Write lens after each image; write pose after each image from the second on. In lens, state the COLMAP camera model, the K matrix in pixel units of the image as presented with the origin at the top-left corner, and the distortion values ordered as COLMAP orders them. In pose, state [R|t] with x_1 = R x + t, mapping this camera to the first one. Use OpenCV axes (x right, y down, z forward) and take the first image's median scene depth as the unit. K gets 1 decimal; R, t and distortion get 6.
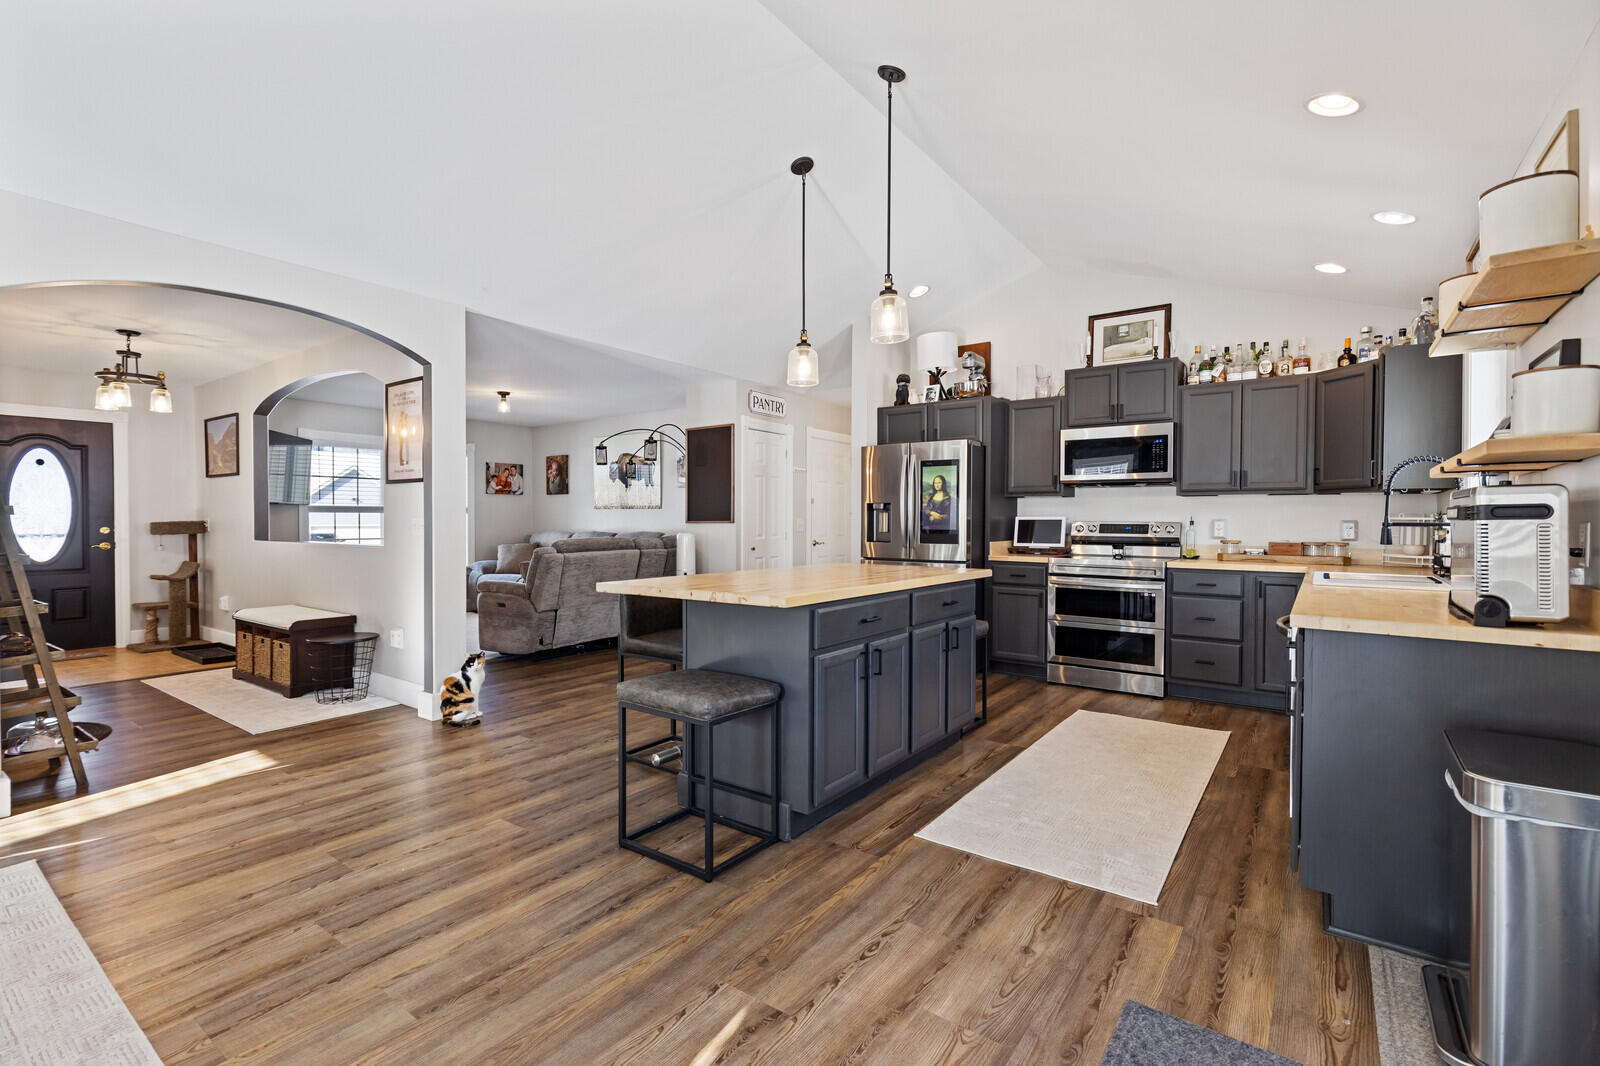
lens RADIAL K [[720.0, 0, 788.2], [0, 720.0, 532.4], [0, 0, 1]] dist [-0.002140, -0.000341]
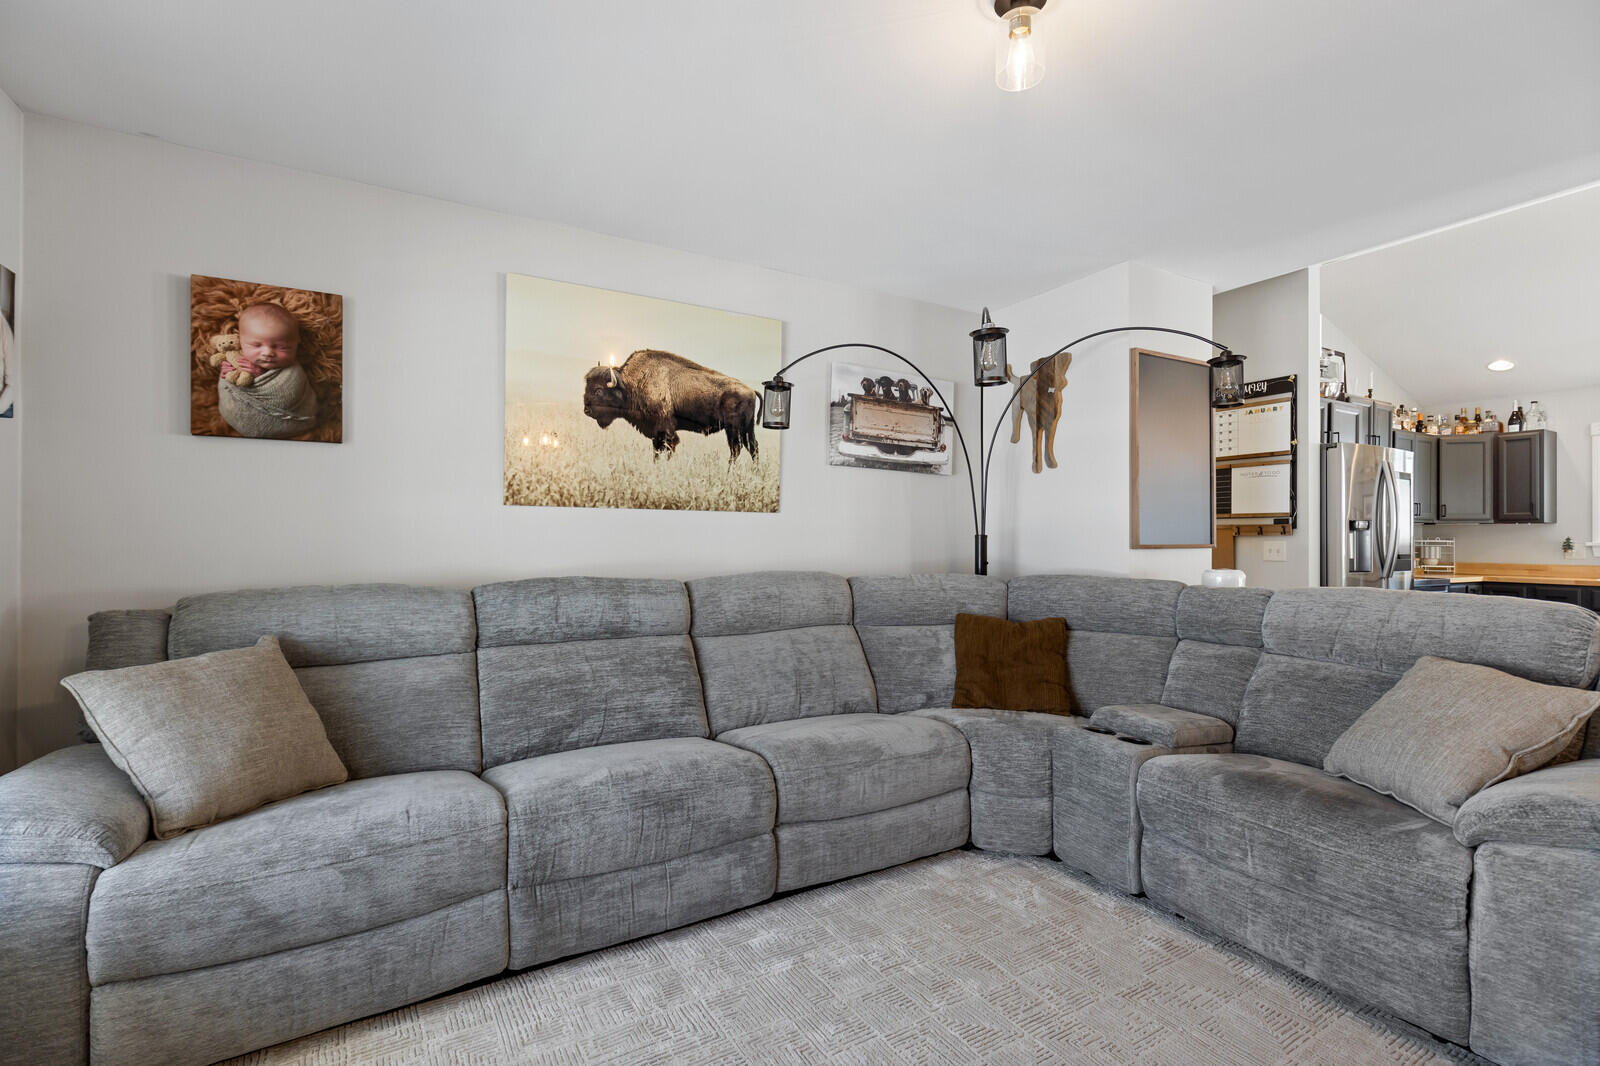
lens RADIAL K [[720.0, 0, 795.0], [0, 720.0, 534.9], [0, 0, 1]] dist [-0.002140, -0.000341]
pose [[0.407997, 0.003311, 0.912977, -1.637224], [0.009605, 0.999923, -0.007919, -0.052048], [-0.912933, 0.012000, 0.407933, 2.508778]]
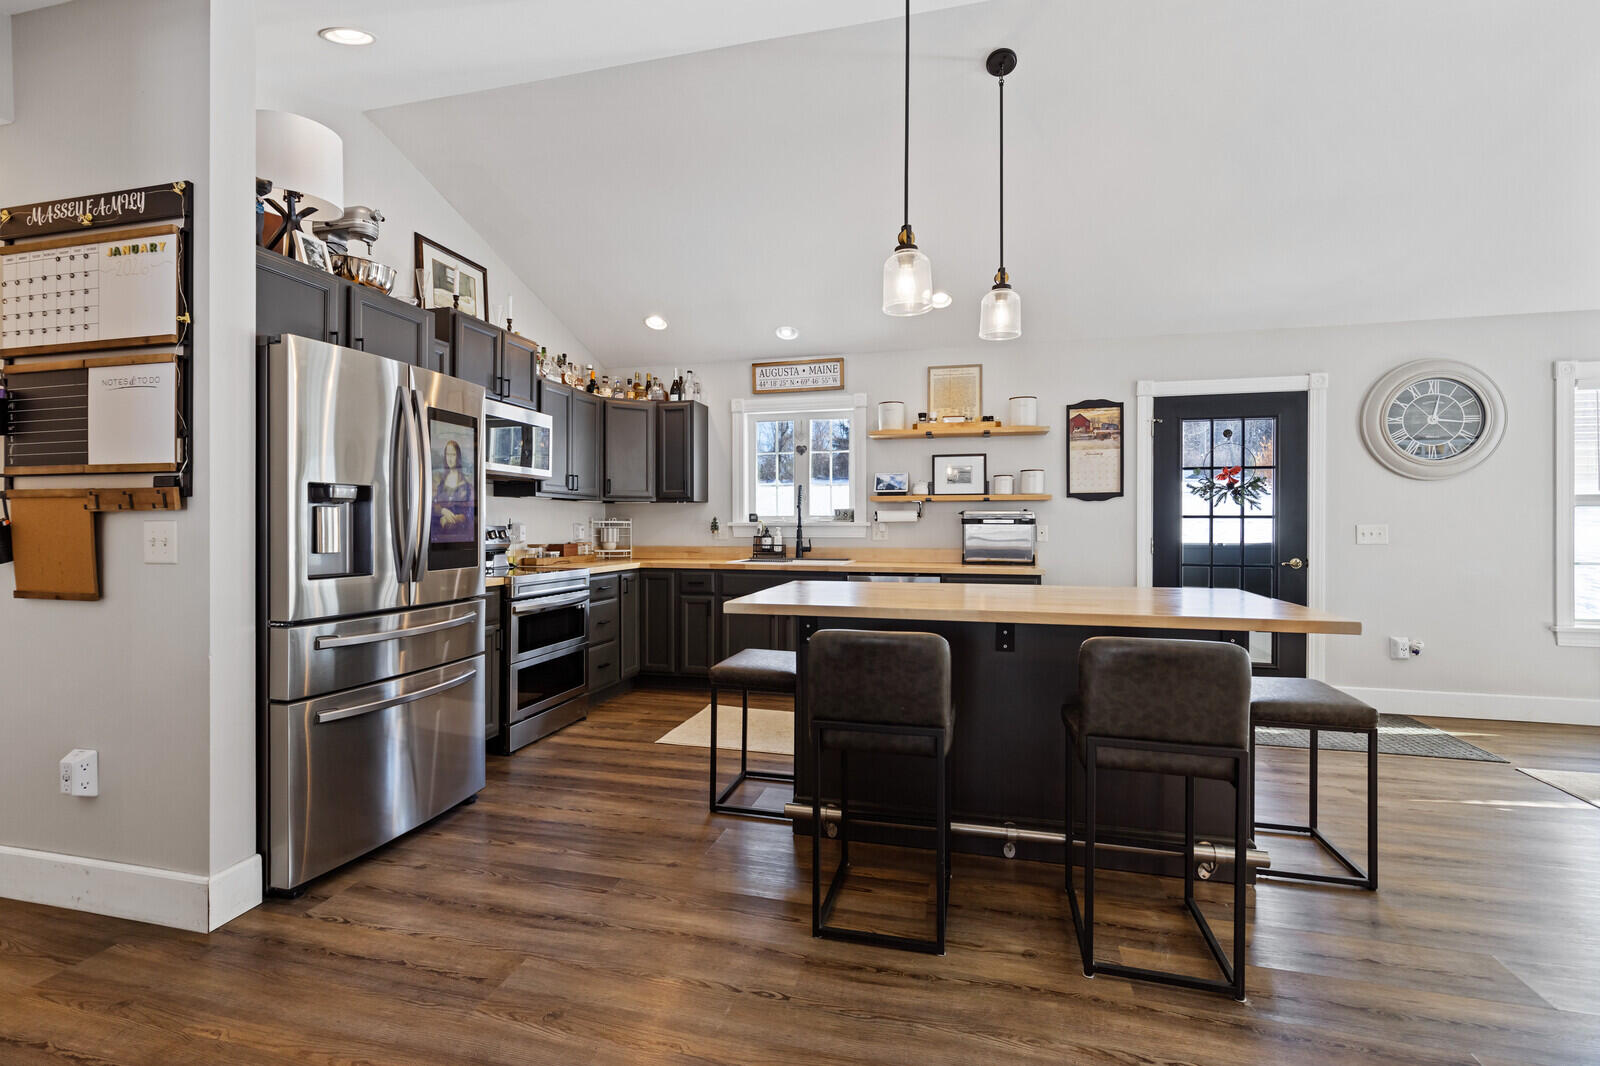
lens RADIAL K [[720.0, 0, 787.1], [0, 720.0, 519.7], [0, 0, 1]] dist [-0.002140, -0.000341]
pose [[-0.372904, 0.000858, 0.927870, -0.733290], [0.012478, 0.999914, 0.004090, -0.038549], [-0.927786, 0.013103, -0.372882, 1.862630]]
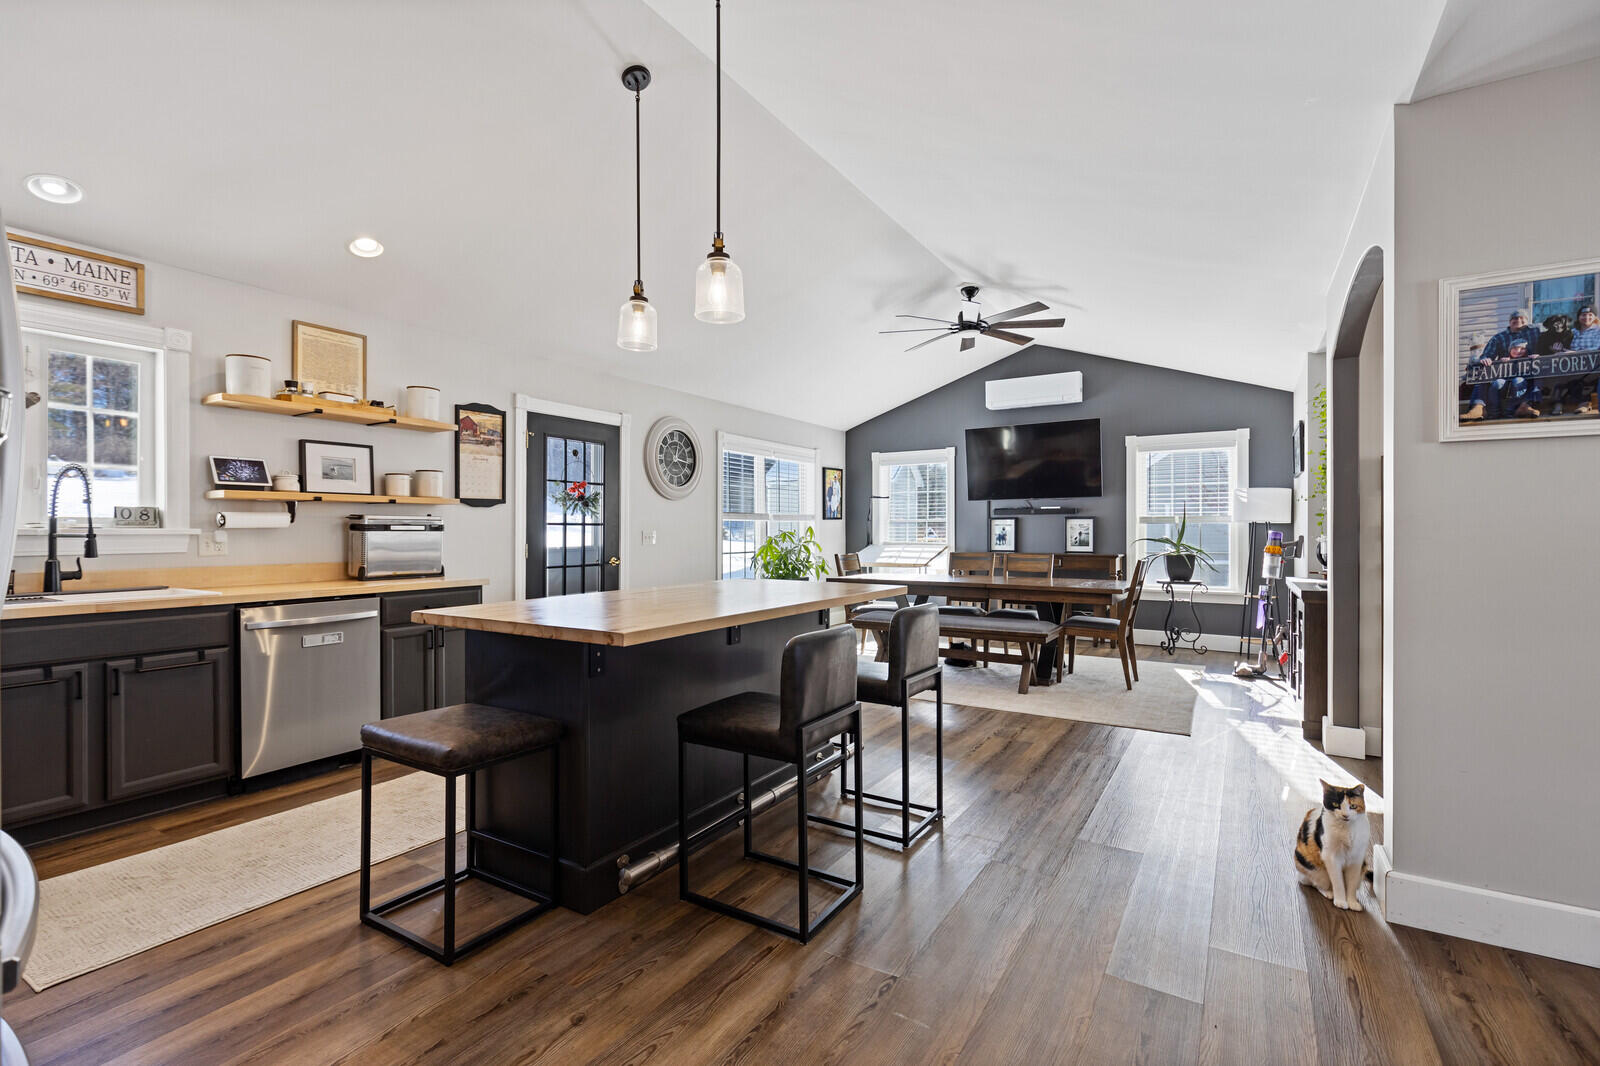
lens RADIAL K [[720.0, 0, 795.9], [0, 720.0, 531.1], [0, 0, 1]] dist [-0.002140, -0.000341]
pose [[-0.996680, -0.001740, -0.081396, 0.011681], [-0.003064, 0.999865, 0.016140, -0.040573], [0.081357, 0.016335, -0.996551, 2.291537]]
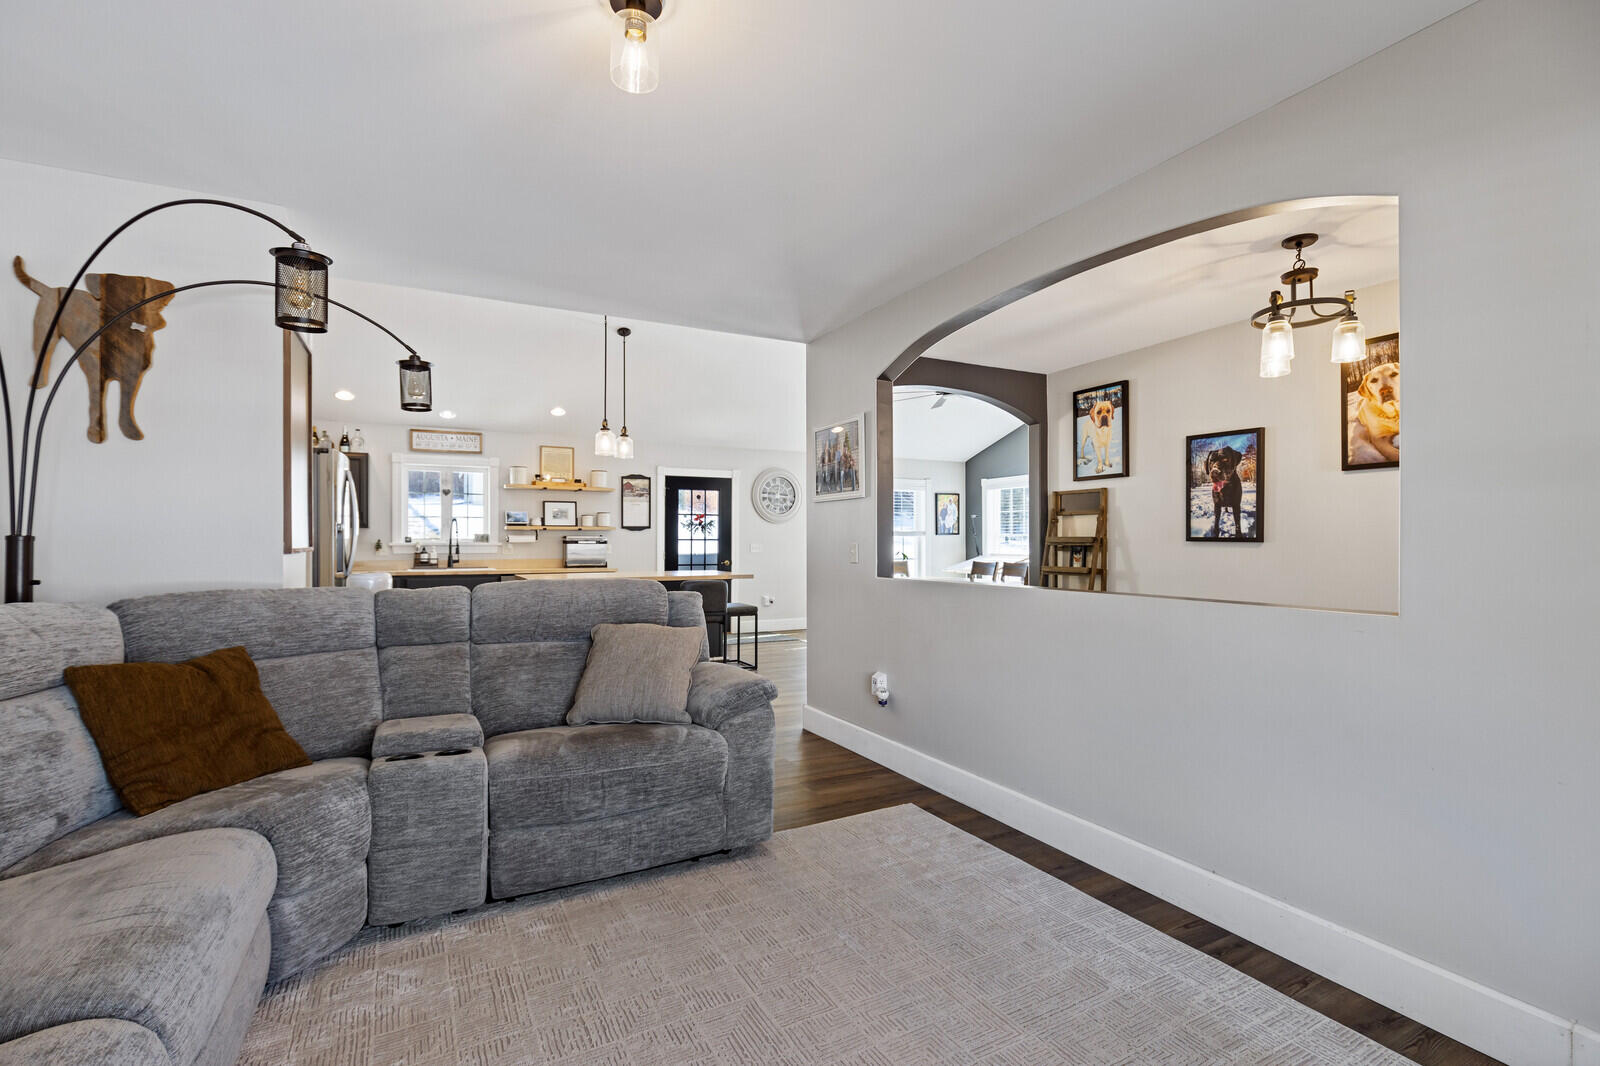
lens RADIAL K [[720.0, 0, 798.0], [0, 720.0, 536.5], [0, 0, 1]] dist [-0.002140, -0.000341]
pose [[-0.901673, 0.002128, 0.432413, -1.395555], [0.005231, 0.999968, 0.005986, -0.058394], [-0.432386, 0.007659, -0.901656, 3.061835]]
